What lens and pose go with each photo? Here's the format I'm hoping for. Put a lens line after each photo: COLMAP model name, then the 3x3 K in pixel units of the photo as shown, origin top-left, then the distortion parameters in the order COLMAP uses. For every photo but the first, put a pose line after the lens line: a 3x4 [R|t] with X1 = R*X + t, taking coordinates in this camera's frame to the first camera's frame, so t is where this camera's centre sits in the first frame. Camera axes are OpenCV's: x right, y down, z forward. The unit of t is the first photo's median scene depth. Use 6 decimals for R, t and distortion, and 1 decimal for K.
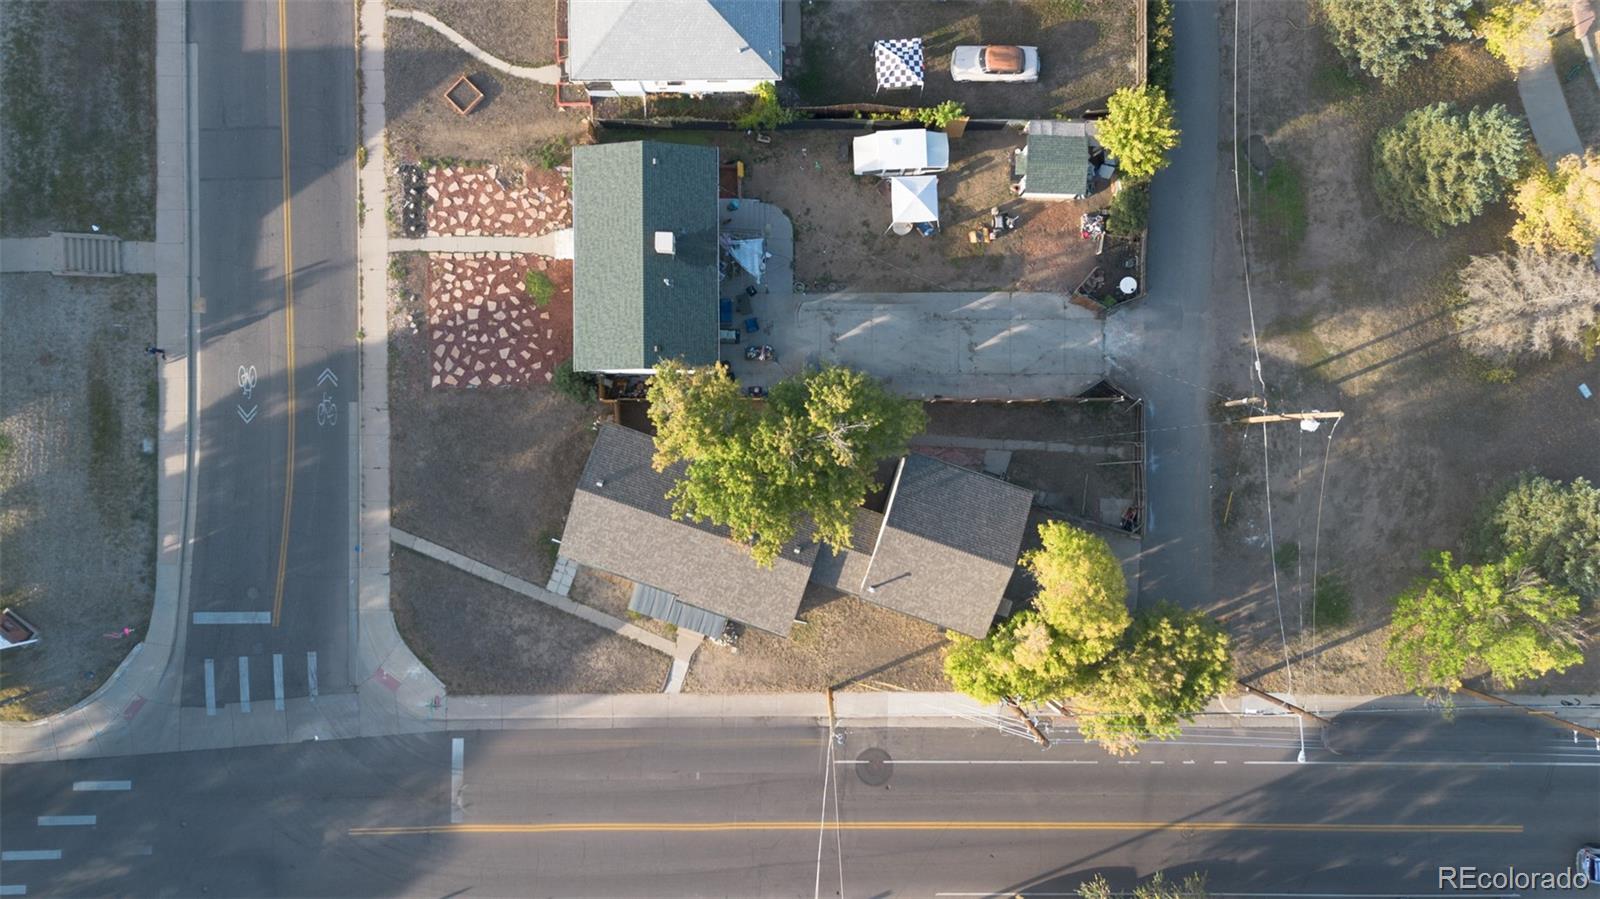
lens RADIAL K [[1137.3, 0, 811.6], [0, 1137.3, 453.0], [0, 0, 1]] dist [0.077494, -0.082973]
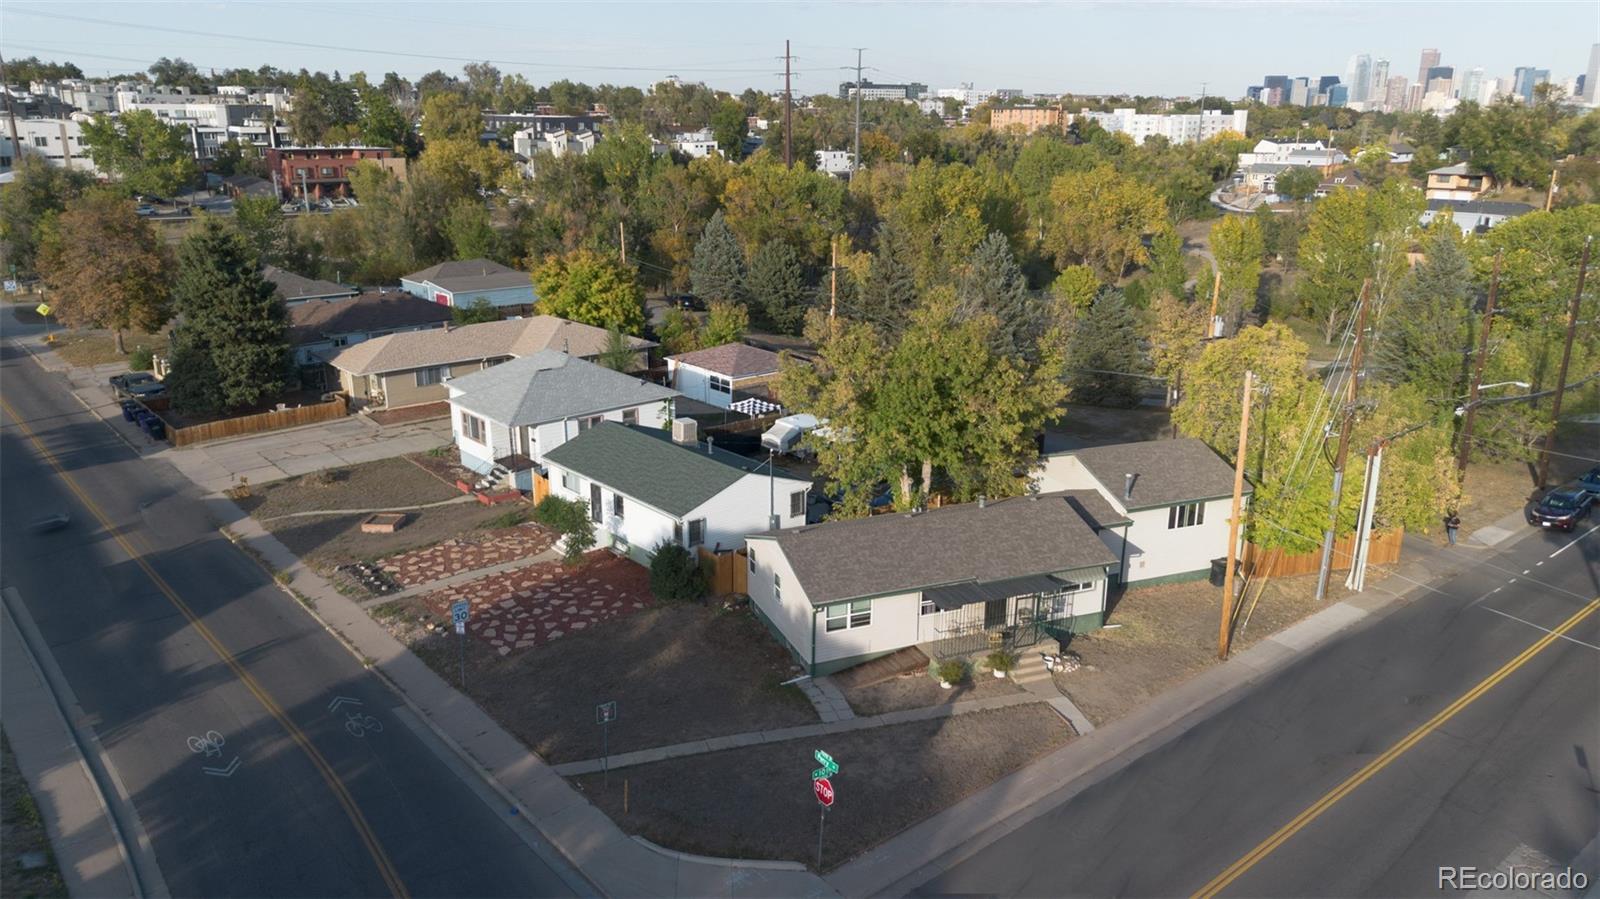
lens RADIAL K [[1137.3, 0, 811.6], [0, 1137.3, 453.0], [0, 0, 1]] dist [0.077494, -0.082973]
pose [[0.752976, -0.187926, 0.630643, -0.598781], [0.657878, 0.236751, -0.714945, 0.519944], [-0.014949, 0.953222, 0.301900, 0.677004]]
